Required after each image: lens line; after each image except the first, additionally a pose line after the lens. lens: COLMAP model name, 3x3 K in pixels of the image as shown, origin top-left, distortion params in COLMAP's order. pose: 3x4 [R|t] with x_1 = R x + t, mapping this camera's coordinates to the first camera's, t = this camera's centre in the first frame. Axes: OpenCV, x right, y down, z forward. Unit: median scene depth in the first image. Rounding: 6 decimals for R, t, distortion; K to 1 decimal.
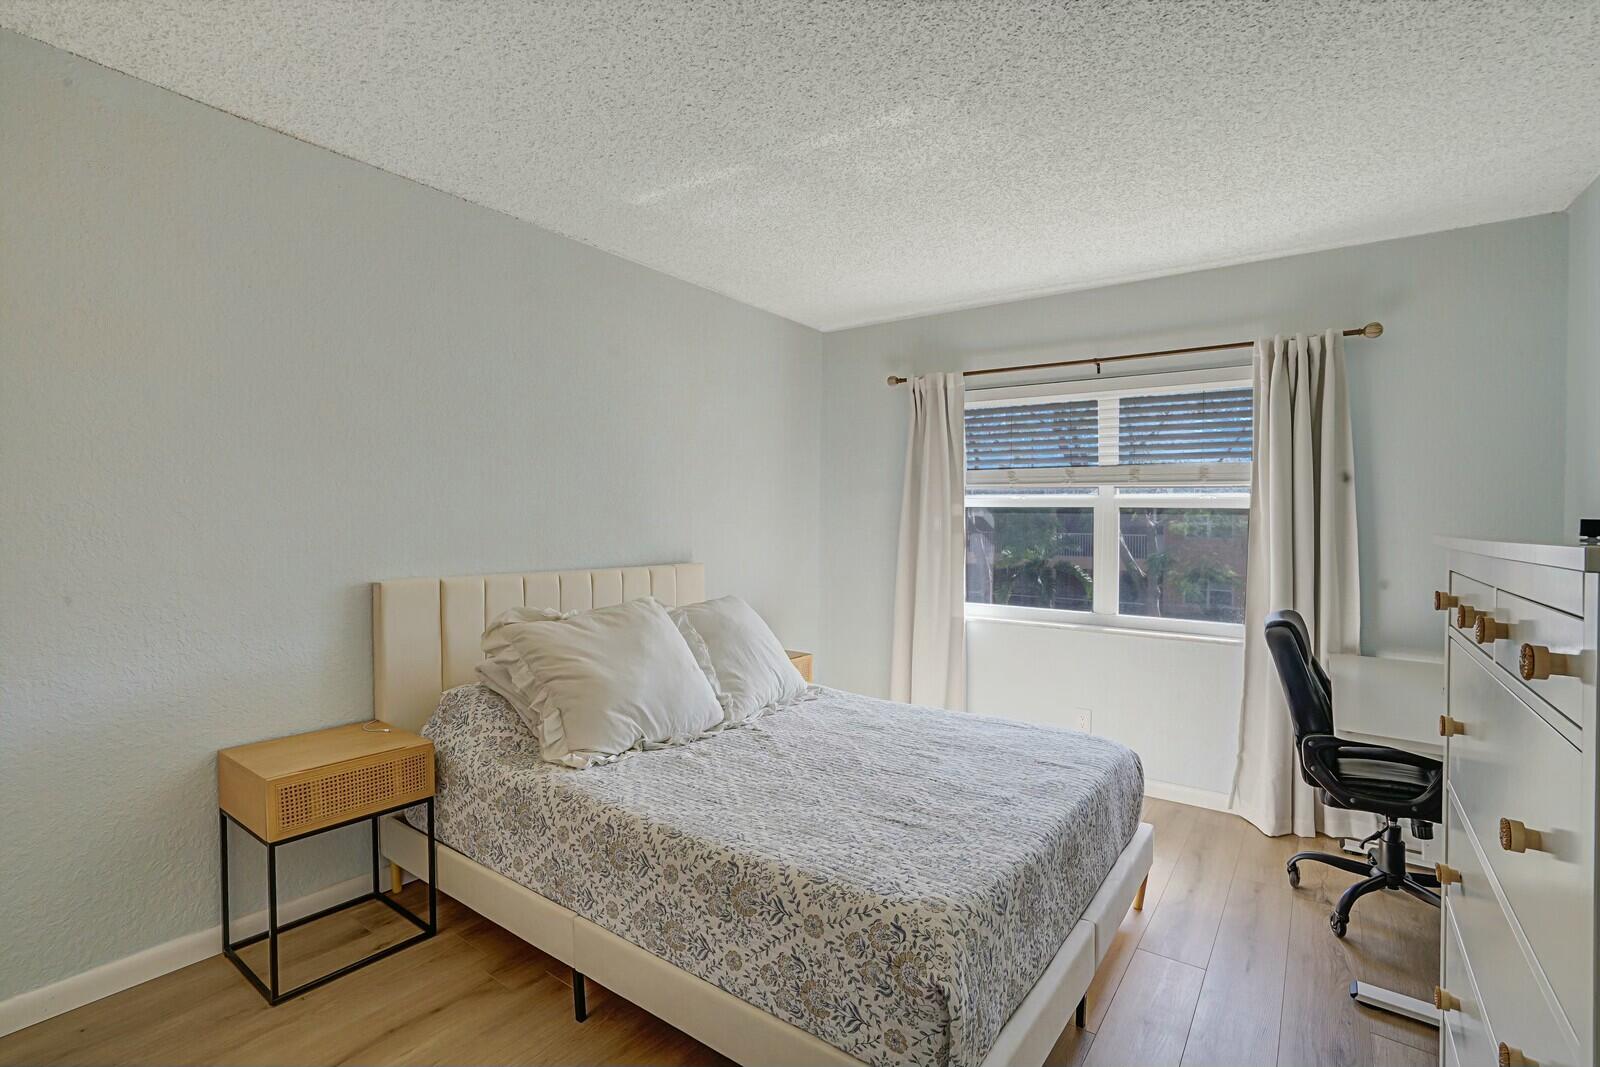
lens RADIAL K [[767.8, 0, 783.5], [0, 767.8, 509.6], [0, 0, 1]] dist [-0.060956, 0.024897]
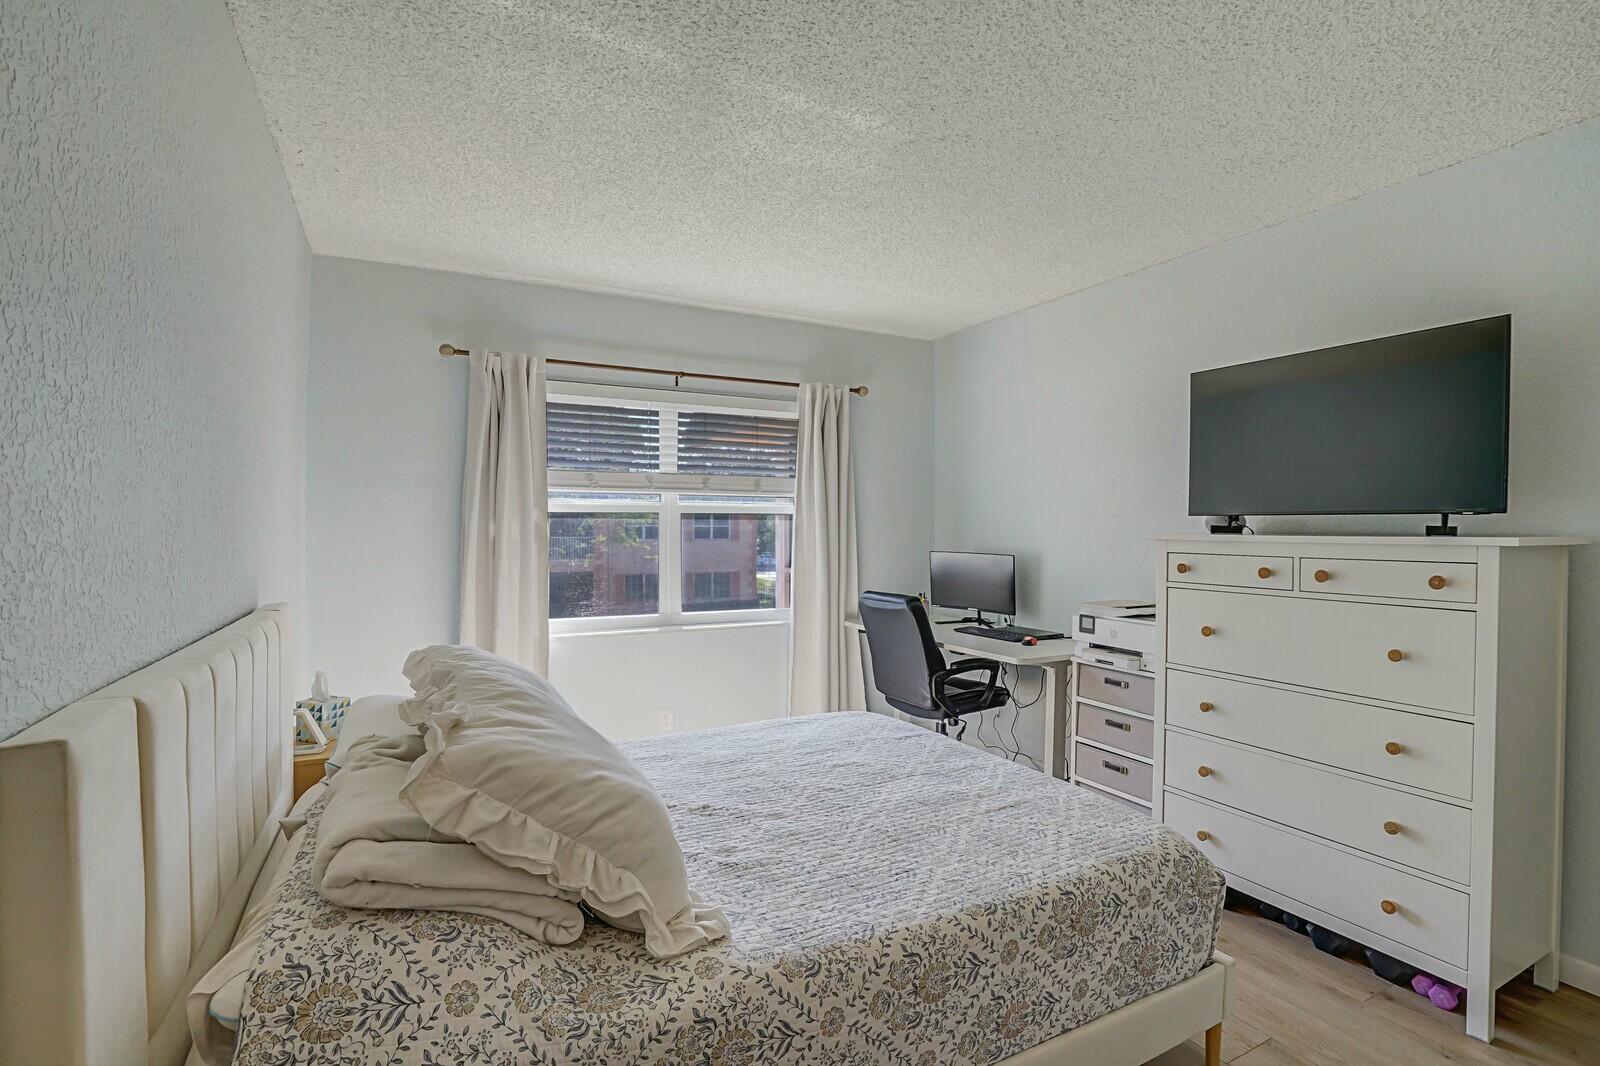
lens RADIAL K [[767.8, 0, 783.5], [0, 767.8, 509.1], [0, 0, 1]] dist [-0.060956, 0.024897]
pose [[0.422474, 0.010684, 0.906312, -0.712660], [-0.008212, 0.999935, -0.007960, -0.002277], [-0.906338, -0.004080, 0.422535, 0.613327]]
